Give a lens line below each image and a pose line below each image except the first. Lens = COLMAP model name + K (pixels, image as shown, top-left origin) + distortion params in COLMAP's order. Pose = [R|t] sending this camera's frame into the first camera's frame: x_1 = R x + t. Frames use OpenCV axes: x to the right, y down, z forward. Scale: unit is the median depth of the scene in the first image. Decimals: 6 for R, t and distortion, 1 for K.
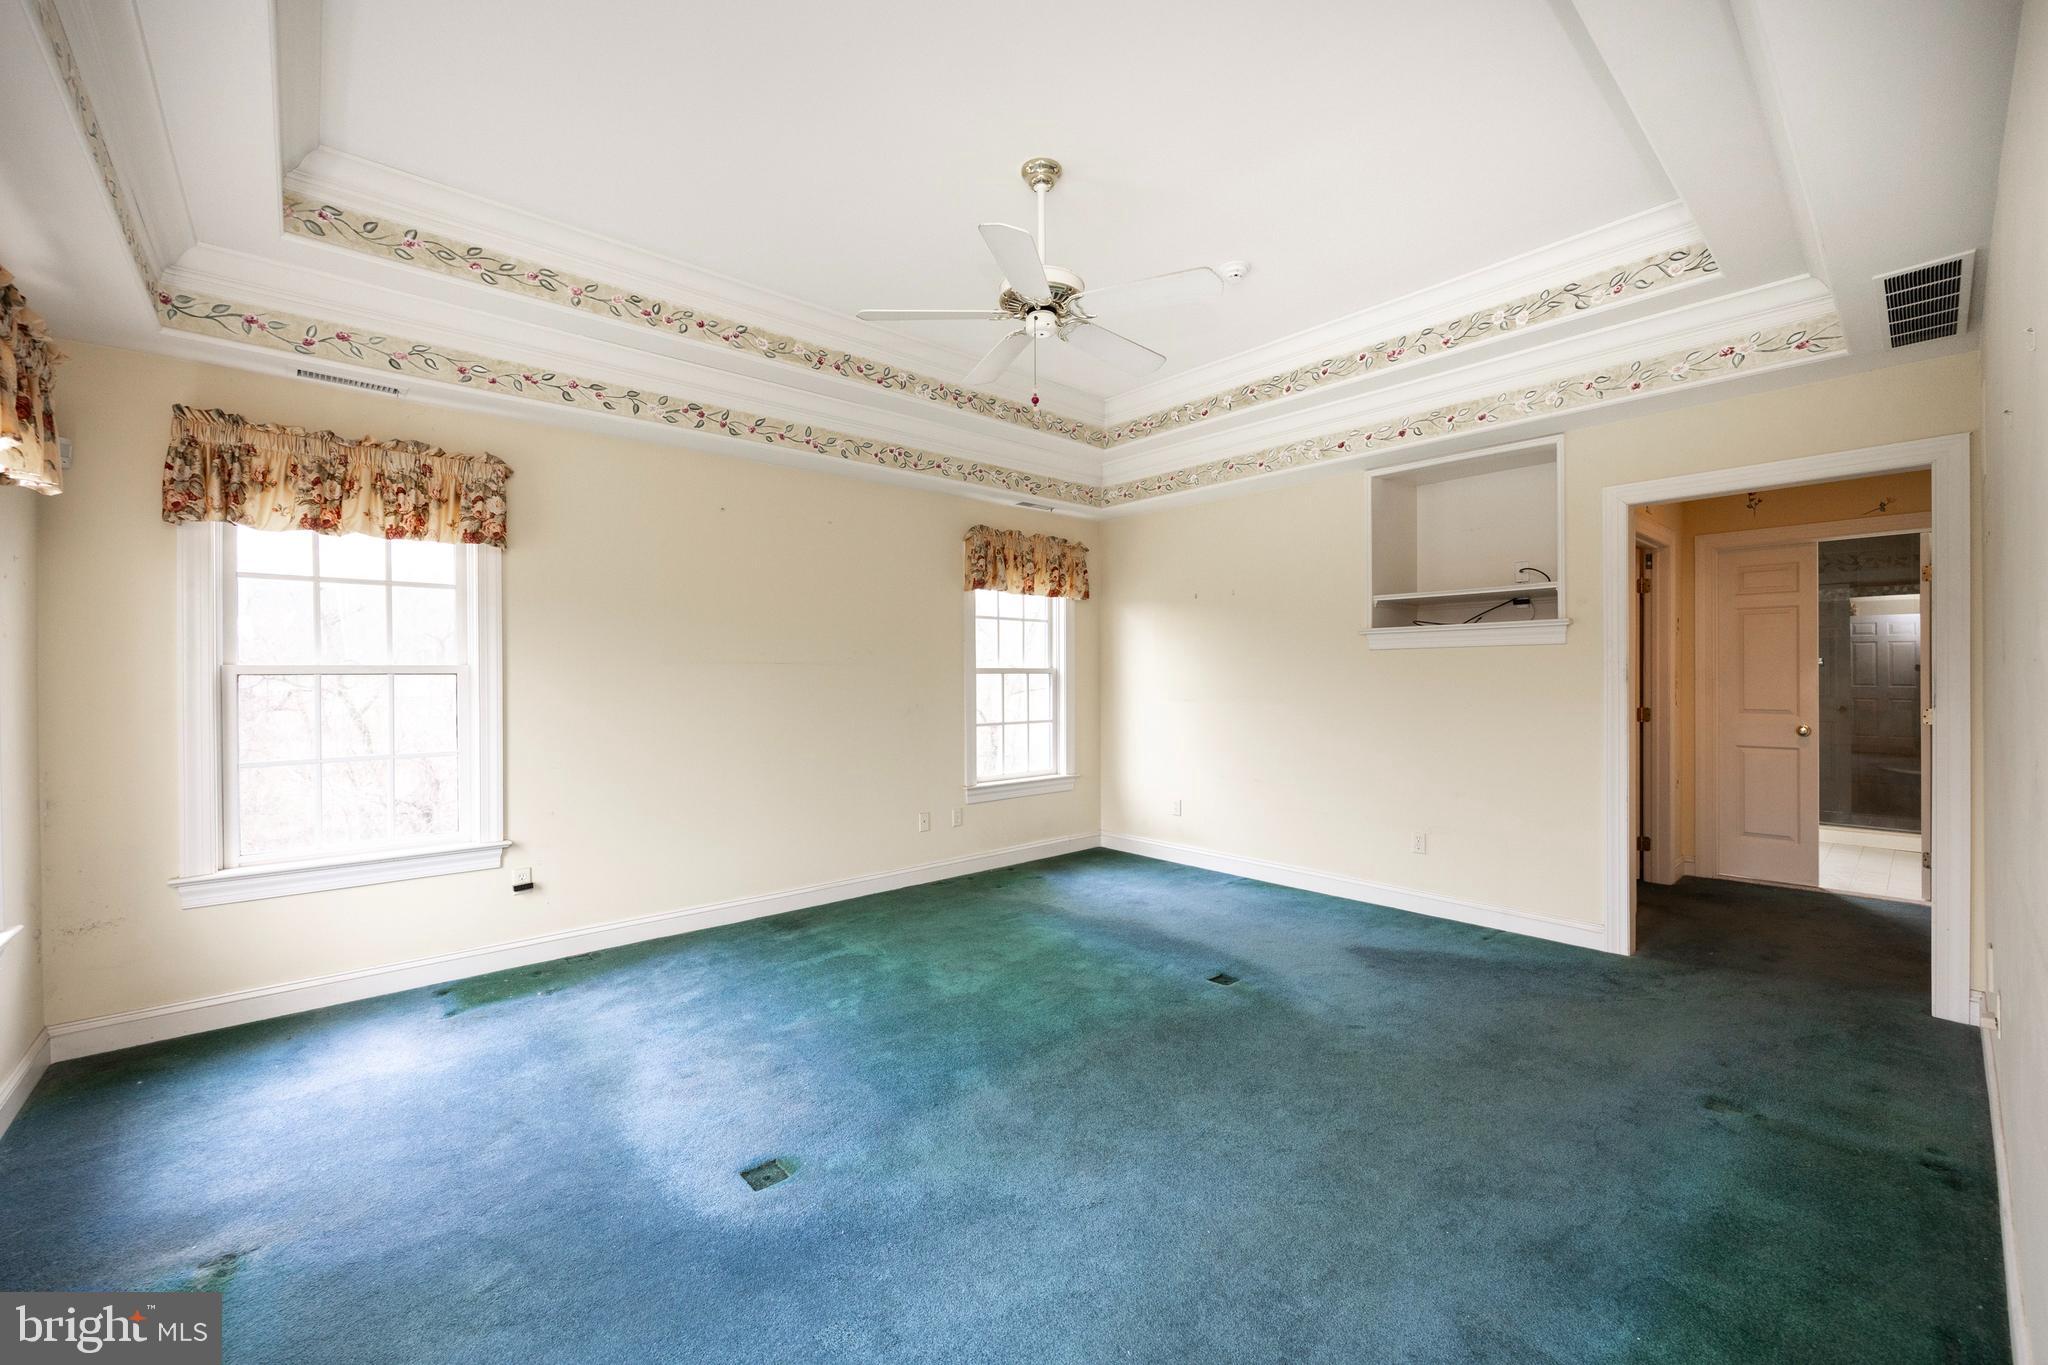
lens RADIAL K [[814.9, 0, 1016.2], [0, 814.9, 679.8], [0, 0, 1]] dist [-0.004726, 0.000975]
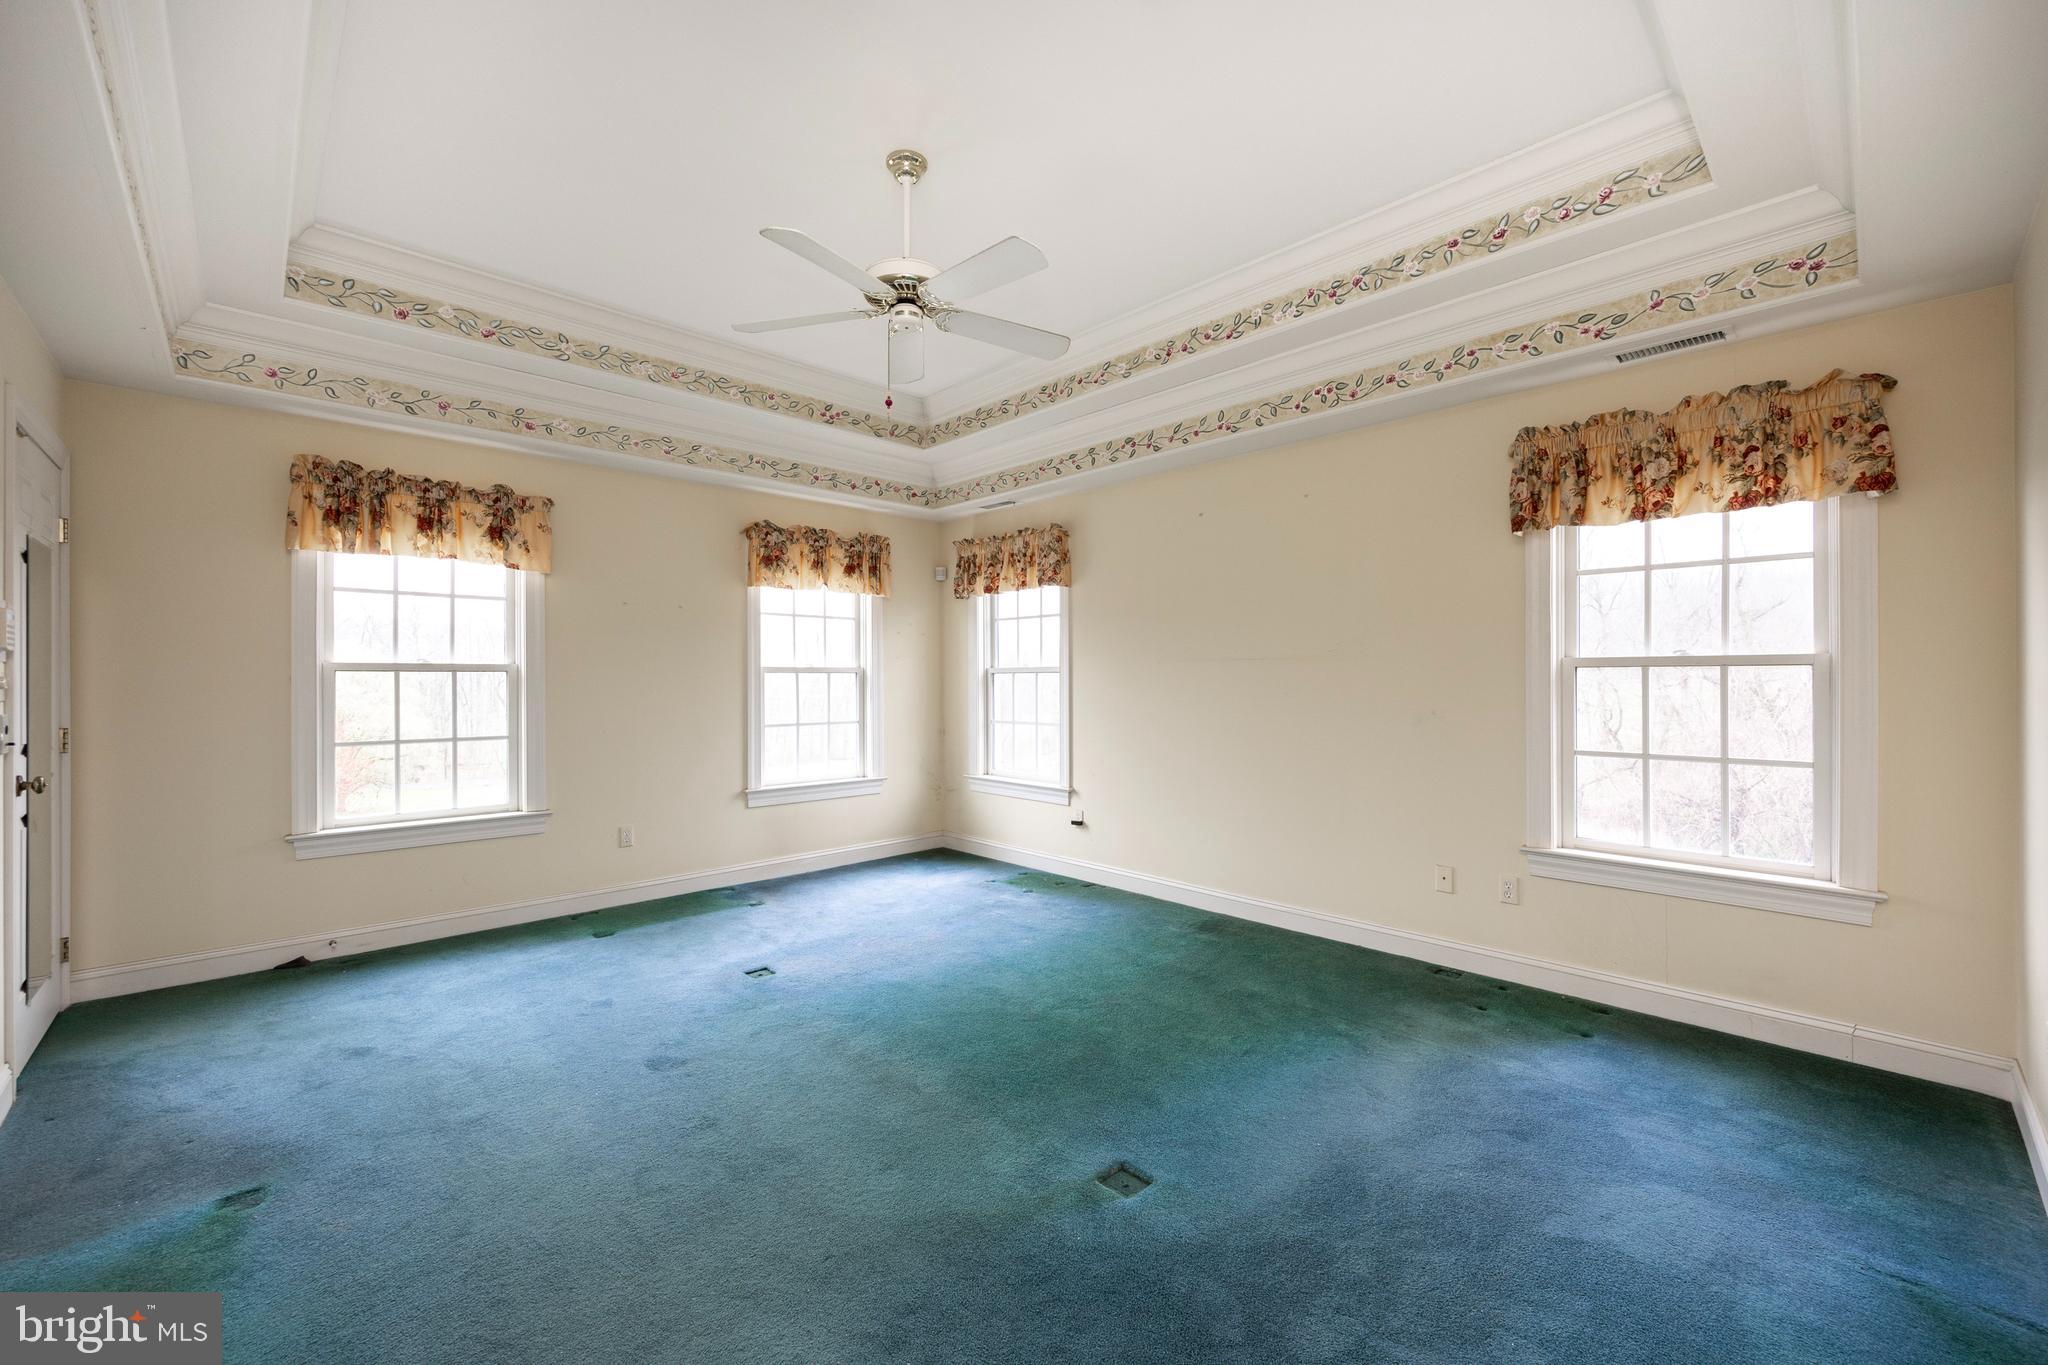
lens RADIAL K [[814.9, 0, 1034.4], [0, 814.9, 681.9], [0, 0, 1]] dist [-0.004726, 0.000975]
pose [[0.046458, 0.010723, -0.998863, 0.771587], [-0.000187, 0.999942, 0.010726, -0.004945], [0.998920, -0.000312, 0.046457, 0.827747]]
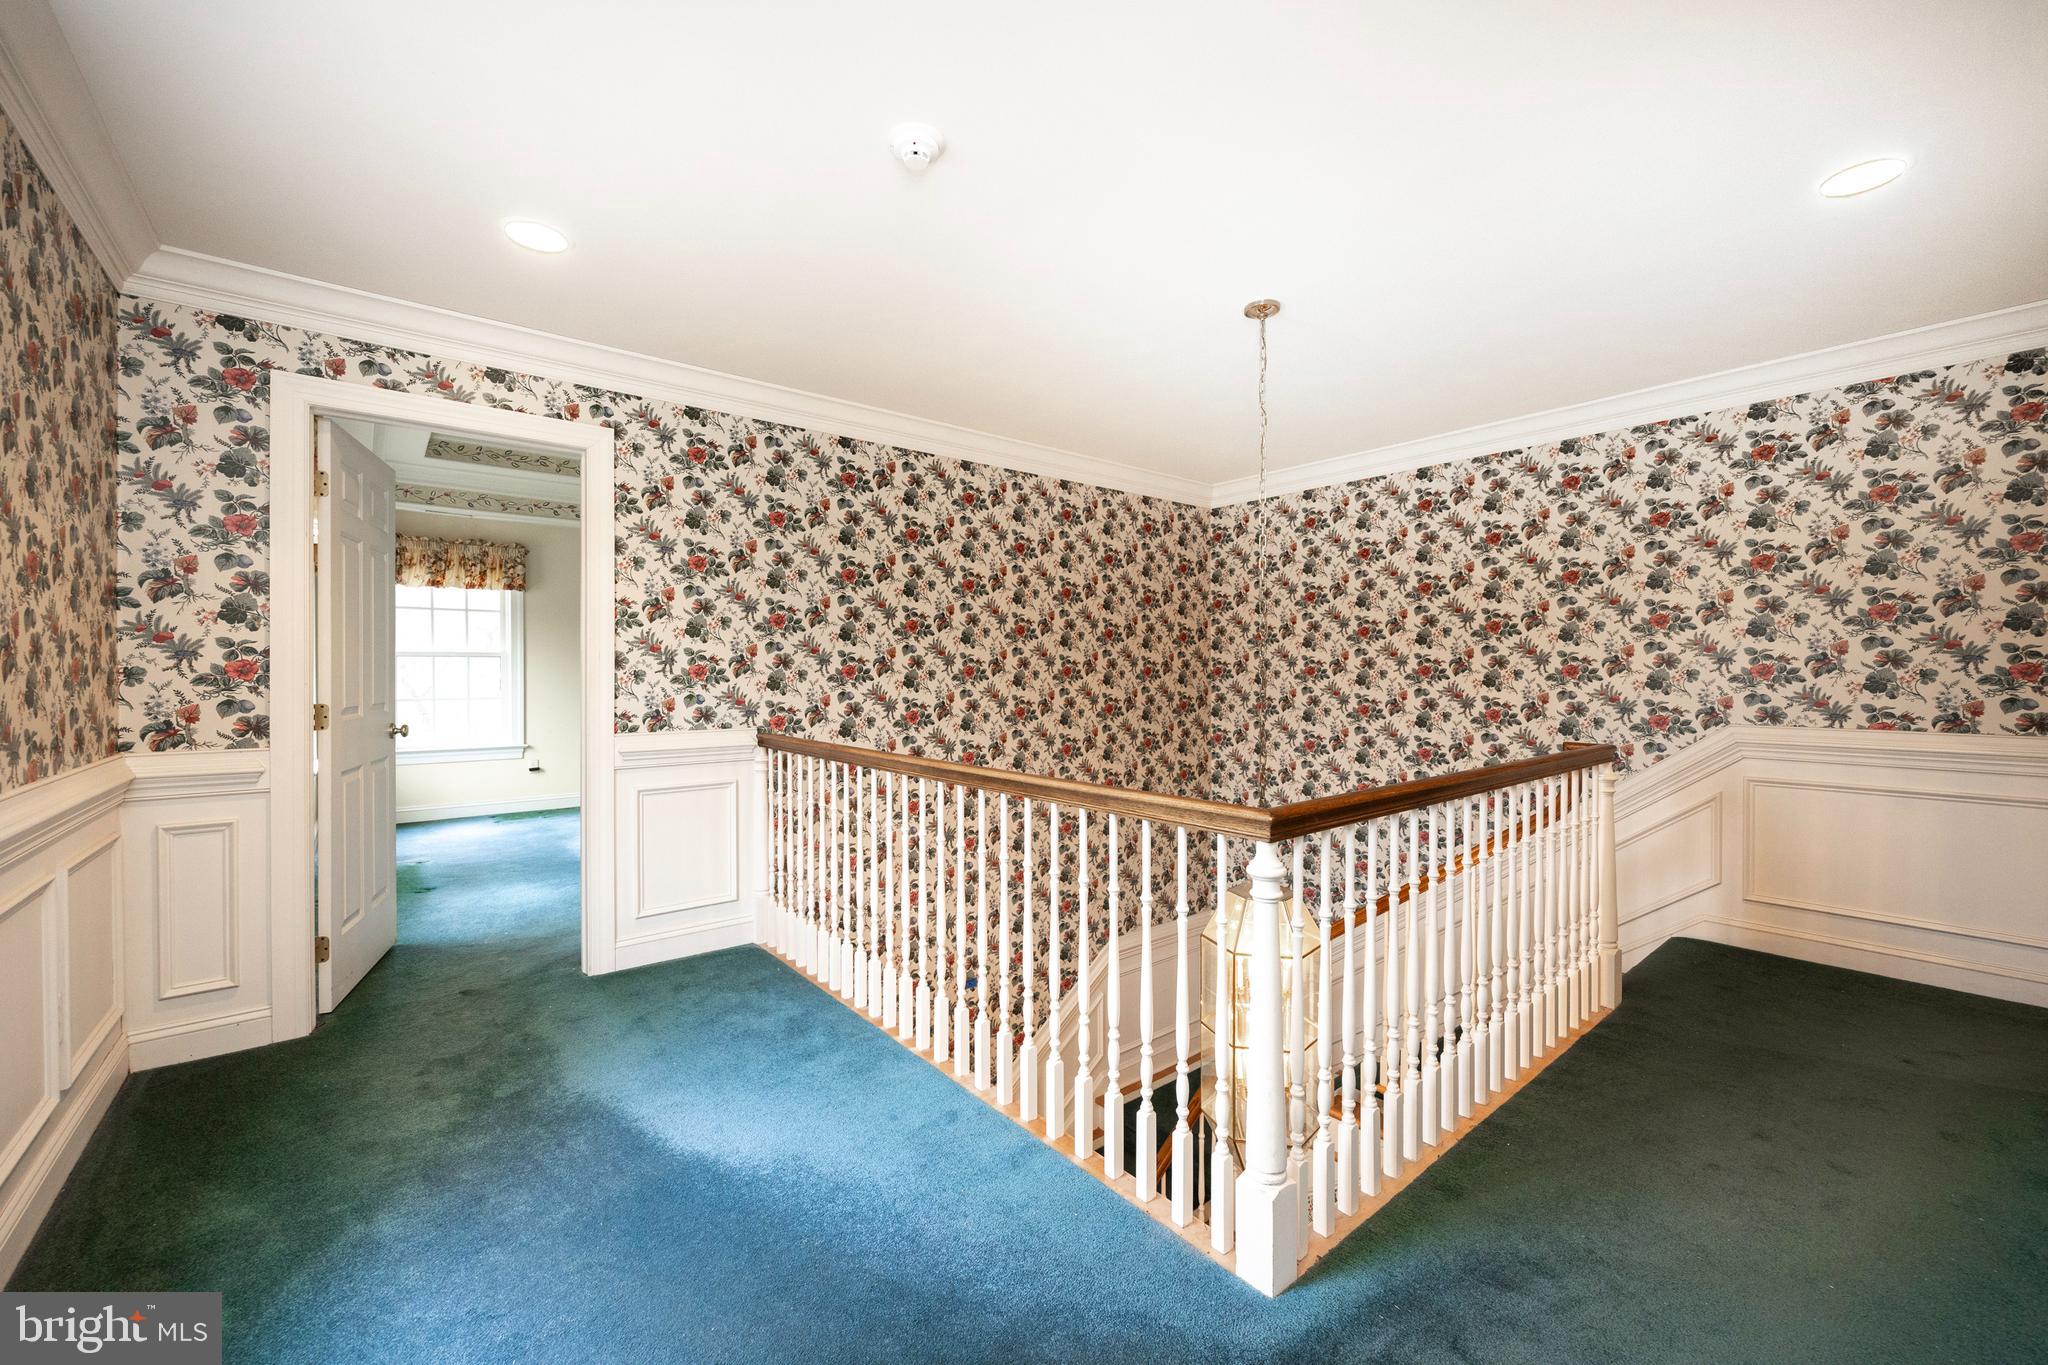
lens RADIAL K [[814.9, 0, 1020.9], [0, 814.9, 683.9], [0, 0, 1]] dist [-0.004726, 0.000975]
pose [[0.999385, 0.009369, -0.033784, 0.570685], [-0.008914, 0.999868, 0.013592, 0.018046], [0.033907, -0.013282, 0.999337, -0.828019]]
